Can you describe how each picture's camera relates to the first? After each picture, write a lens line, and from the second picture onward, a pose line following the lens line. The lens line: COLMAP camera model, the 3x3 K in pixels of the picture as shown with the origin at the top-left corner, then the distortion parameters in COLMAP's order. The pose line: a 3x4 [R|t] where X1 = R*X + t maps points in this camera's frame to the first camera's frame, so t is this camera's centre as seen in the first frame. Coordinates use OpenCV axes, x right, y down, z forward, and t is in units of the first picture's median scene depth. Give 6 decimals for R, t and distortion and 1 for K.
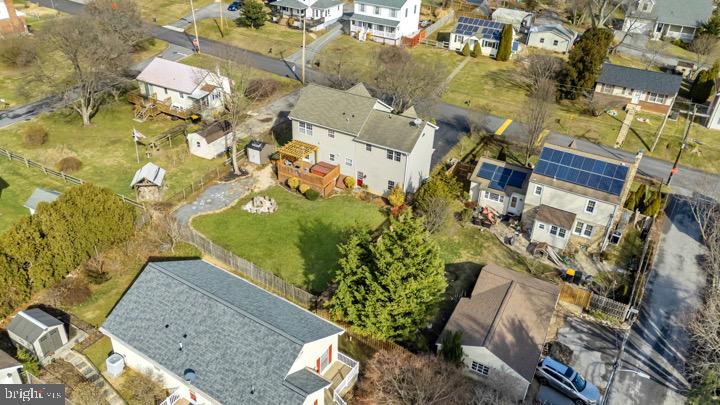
lens RADIAL K [[532.1, 0, 359.0], [0, 532.1, 199.3], [0, 0, 1]] dist [0.089976, -0.095663]
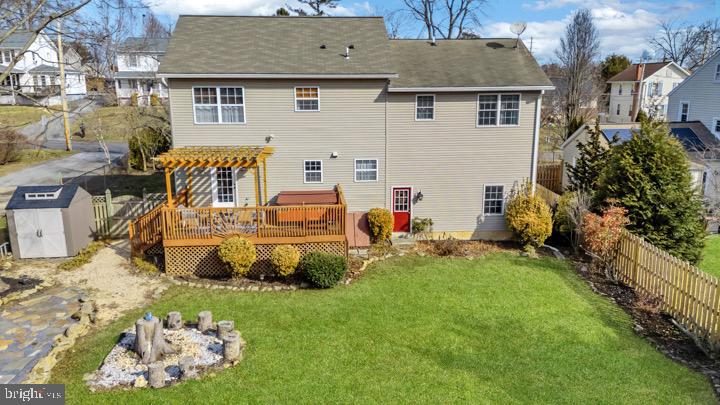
lens RADIAL K [[532.1, 0, 359.0], [0, 532.1, 199.3], [0, 0, 1]] dist [0.089976, -0.095663]
pose [[0.834365, -0.160667, 0.527276, -0.214780], [0.320449, 0.919706, -0.226835, 0.029043], [-0.448494, 0.358228, 0.818856, 0.698604]]
